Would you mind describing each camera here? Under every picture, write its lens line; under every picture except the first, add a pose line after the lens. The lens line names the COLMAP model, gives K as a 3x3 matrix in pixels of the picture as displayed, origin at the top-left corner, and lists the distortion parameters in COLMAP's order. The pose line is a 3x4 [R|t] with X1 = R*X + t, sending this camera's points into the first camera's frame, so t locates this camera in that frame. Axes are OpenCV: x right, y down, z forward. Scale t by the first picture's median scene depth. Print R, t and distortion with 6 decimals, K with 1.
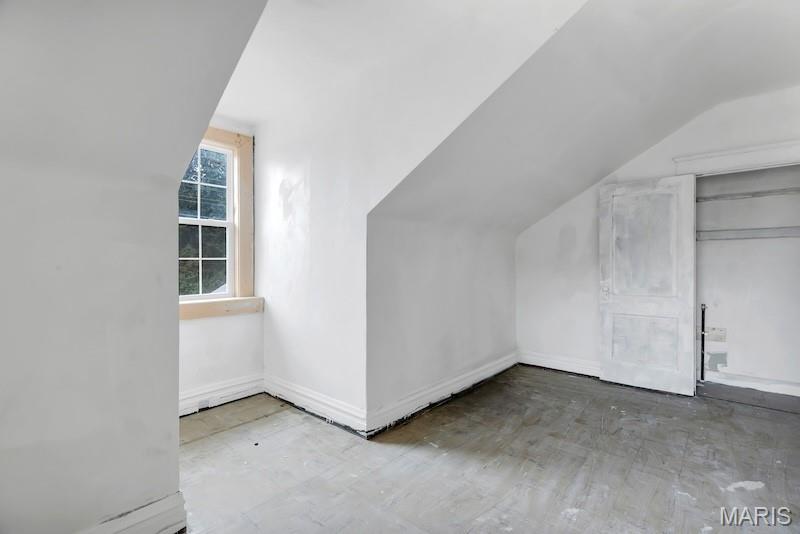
lens RADIAL K [[367.3, 0, 397.6], [0, 367.3, 266.7], [0, 0, 1]] dist [-0.000704, -0.000303]
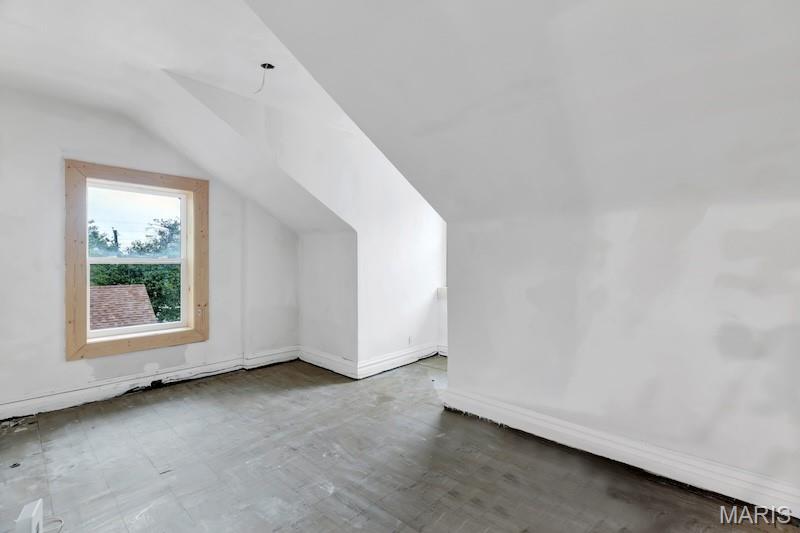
lens RADIAL K [[367.3, 0, 400.8], [0, 367.3, 265.7], [0, 0, 1]] dist [-0.000704, -0.000303]
pose [[-0.026316, 0.016064, -0.999525, 1.236352], [-0.005650, 0.999853, 0.016218, -0.020672], [0.999638, 0.006074, -0.026222, 0.977053]]
